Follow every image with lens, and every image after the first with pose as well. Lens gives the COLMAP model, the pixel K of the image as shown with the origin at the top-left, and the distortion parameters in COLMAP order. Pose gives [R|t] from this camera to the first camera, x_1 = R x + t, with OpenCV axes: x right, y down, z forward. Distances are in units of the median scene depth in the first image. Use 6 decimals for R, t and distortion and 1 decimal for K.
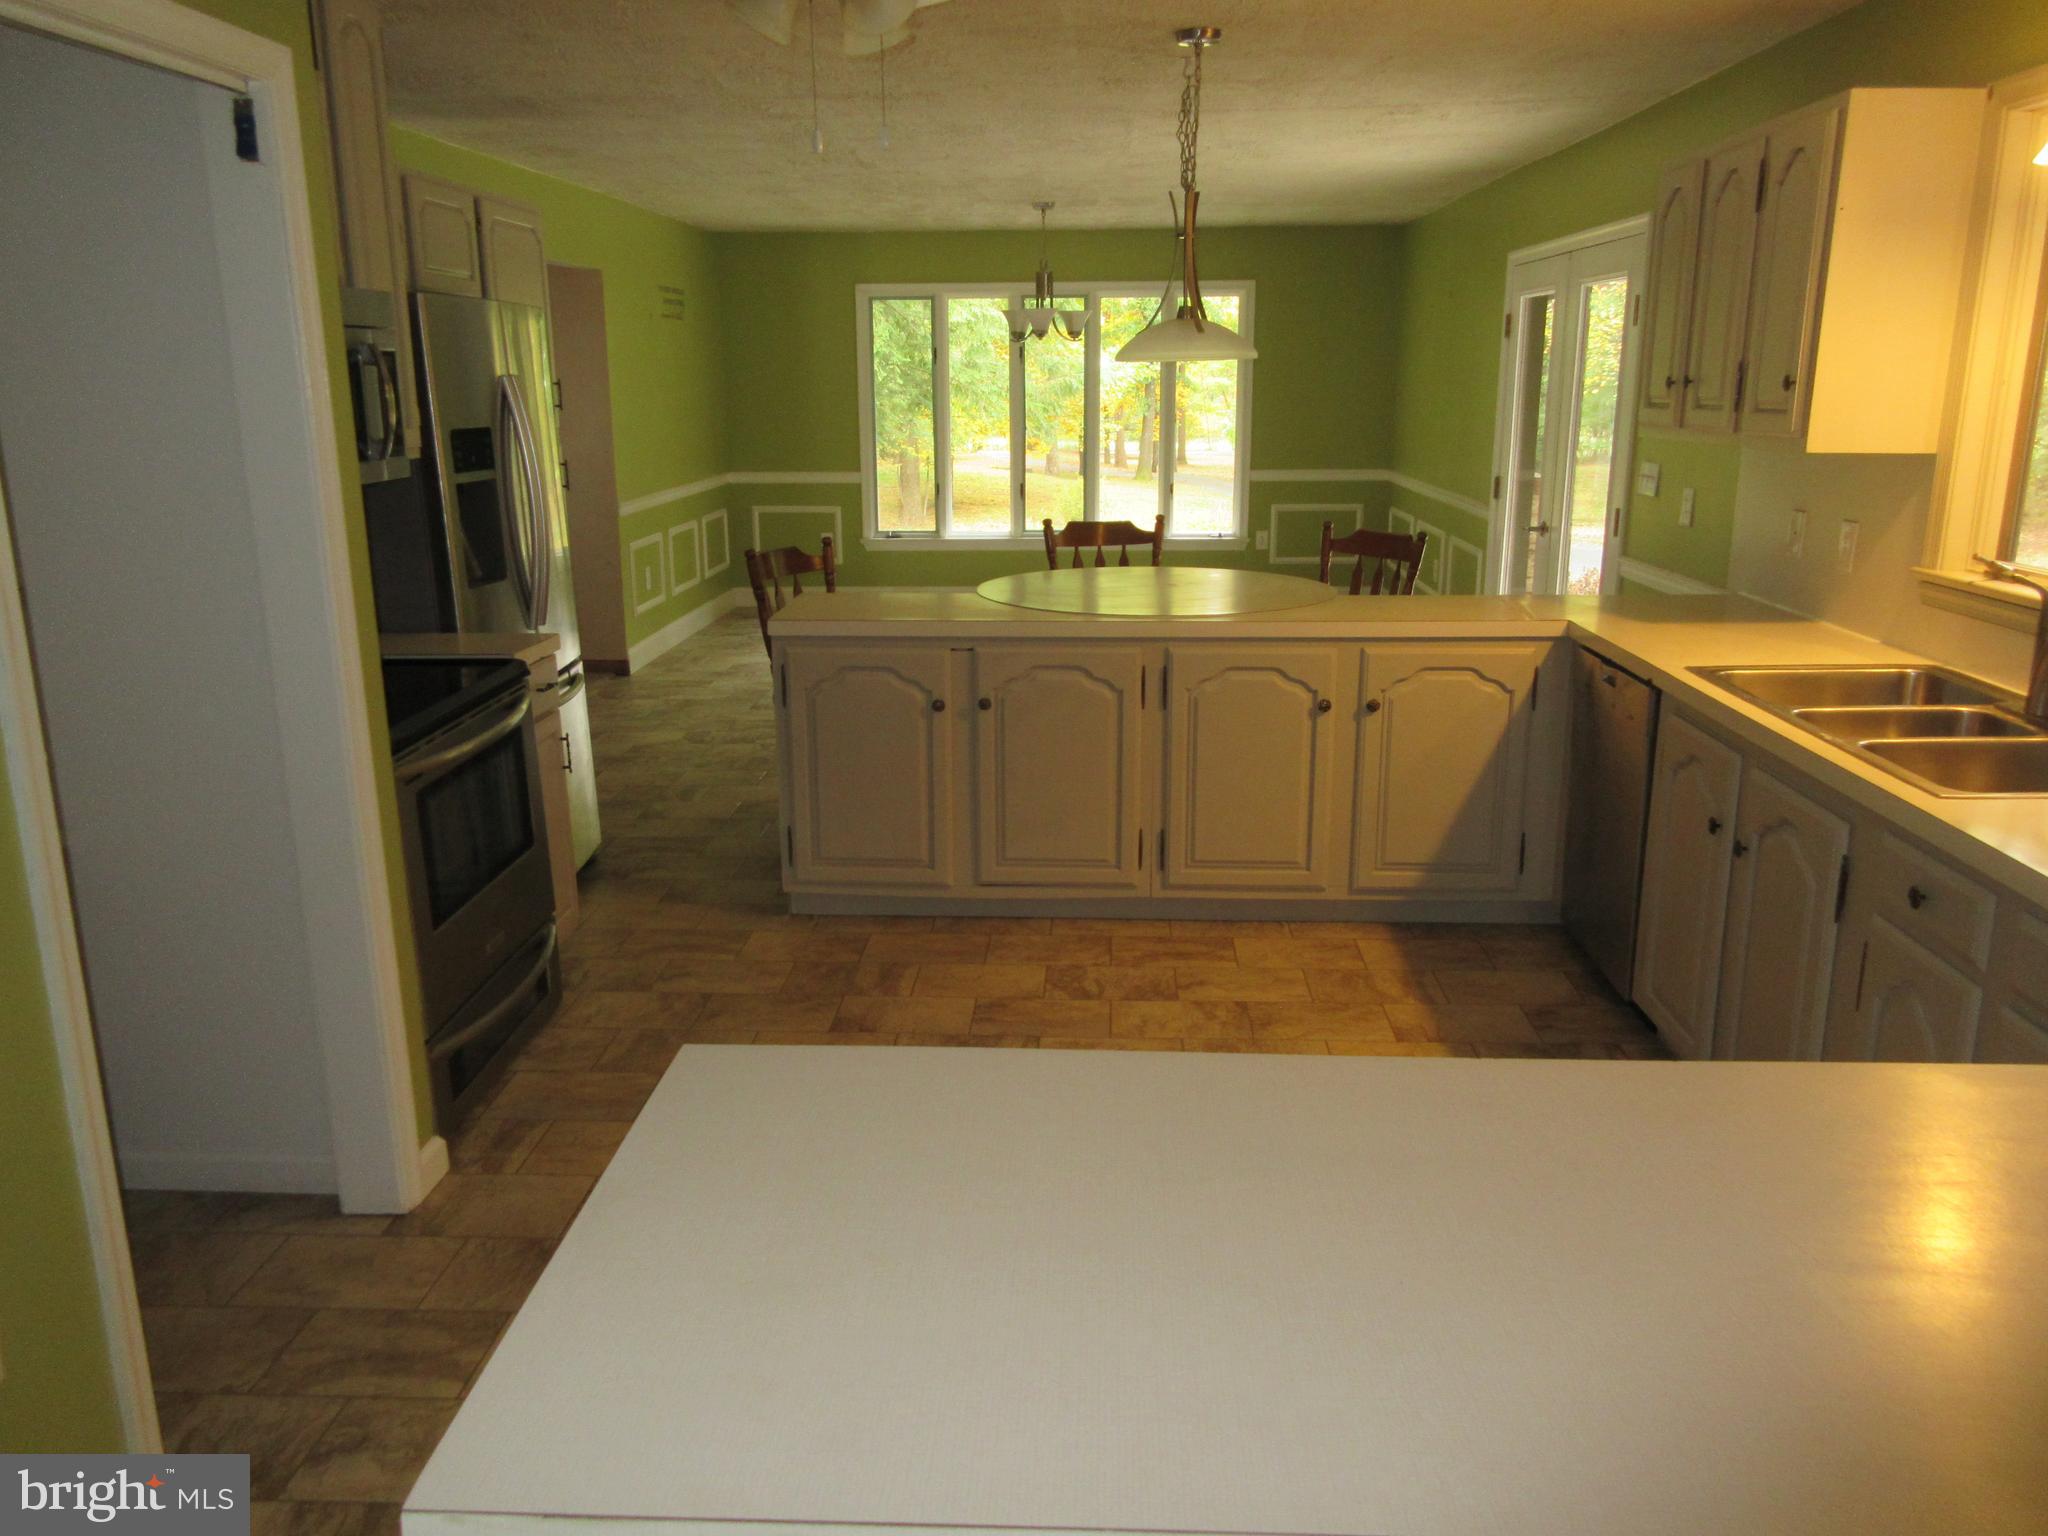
lens RADIAL K [[1525.2, 0, 1009.0], [0, 1525.2, 777.7], [0, 0, 1]] dist [-0.012812, -0.000131]
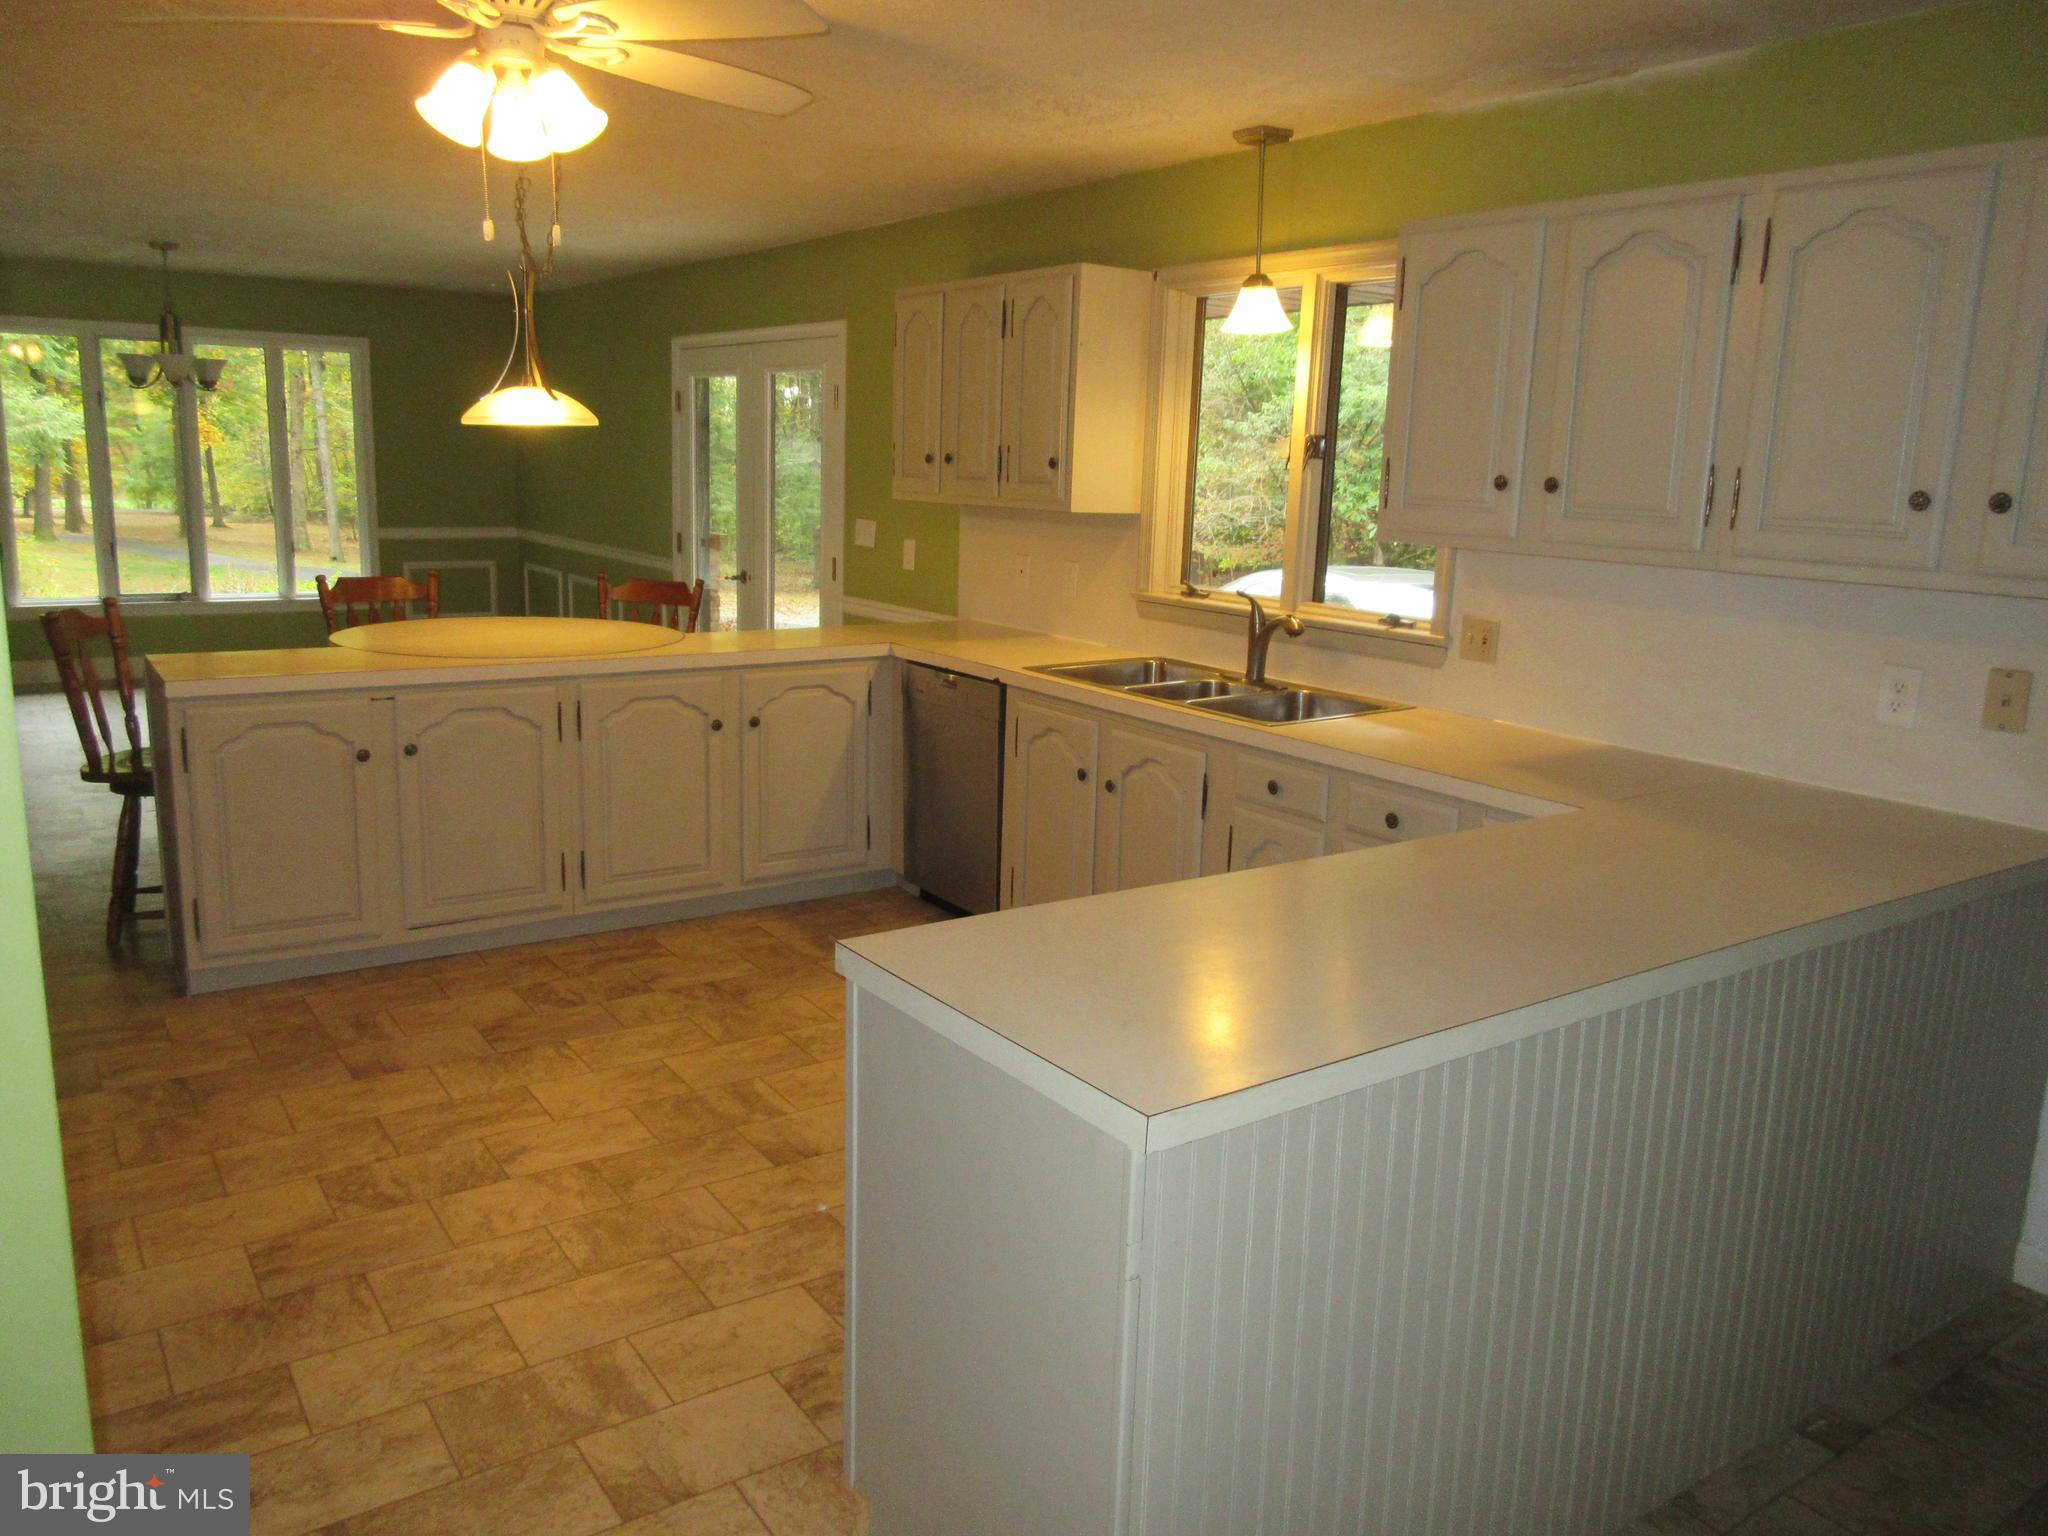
lens RADIAL K [[1525.2, 0, 1028.1], [0, 1525.2, 777.0], [0, 0, 1]] dist [-0.012812, -0.000131]
pose [[0.784005, -0.097078, 0.613116, -0.319747], [0.120862, 0.992666, 0.002626, 0.017455], [-0.608875, 0.072044, 0.789988, -0.062878]]
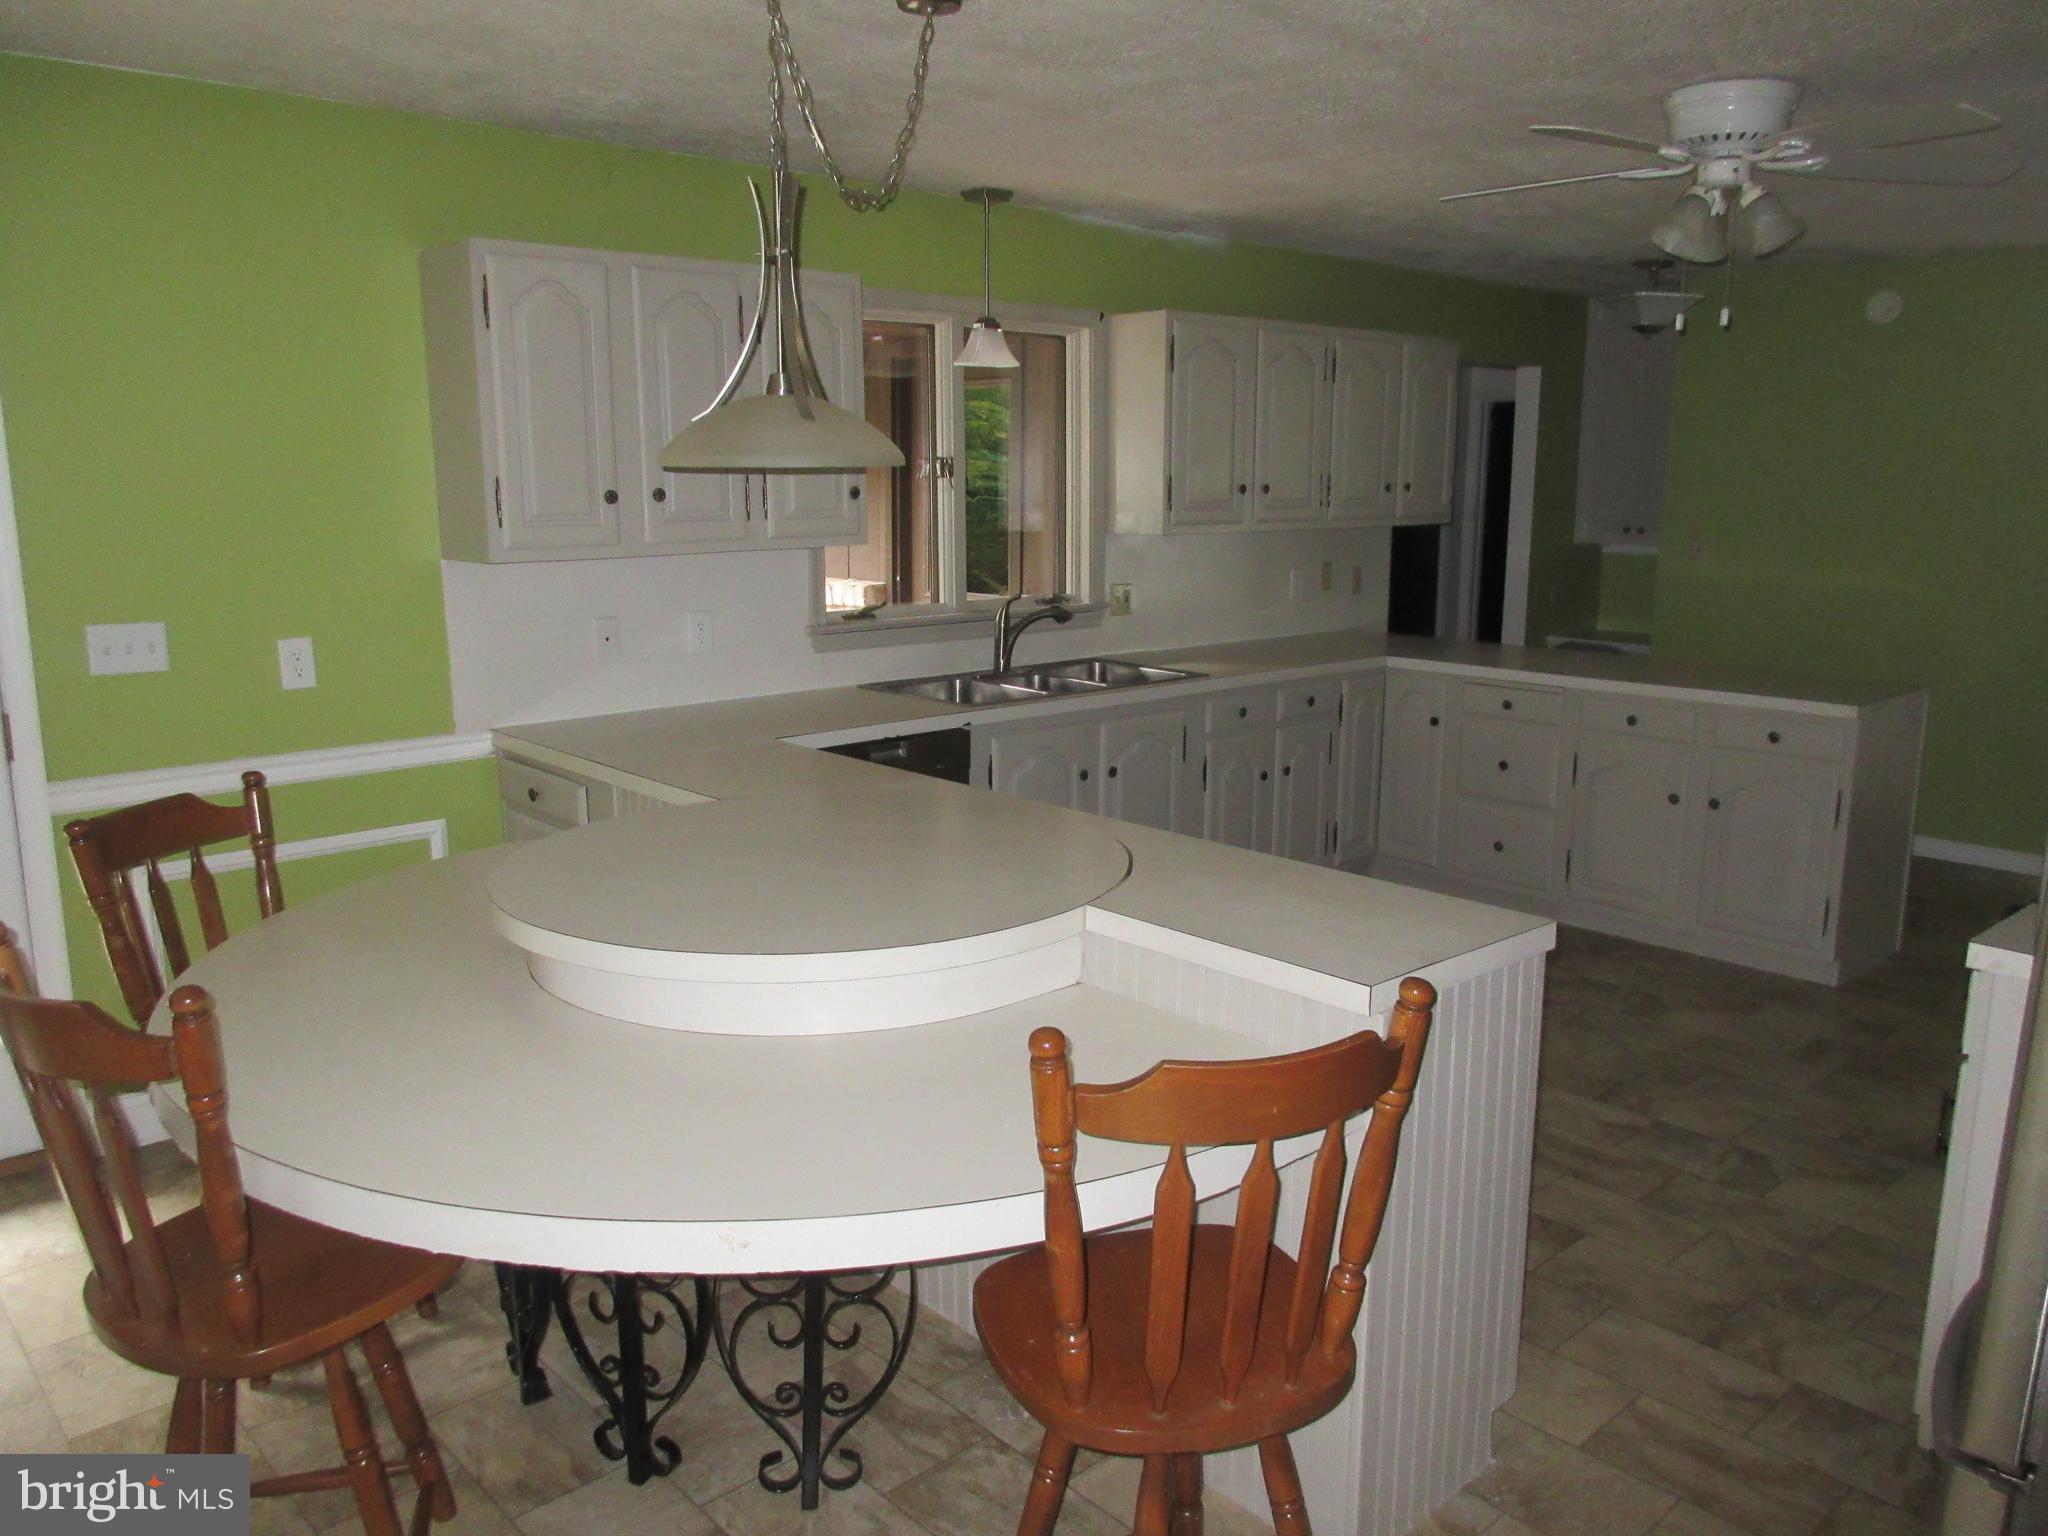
lens RADIAL K [[1525.2, 0, 1024.7], [0, 1525.2, 755.2], [0, 0, 1]] dist [-0.012812, -0.000131]
pose [[-0.719919, -0.119353, 0.683718, -0.503833], [0.182696, 0.917775, 0.352579, -1.041565], [-0.669581, 0.378741, -0.638919, 3.889711]]
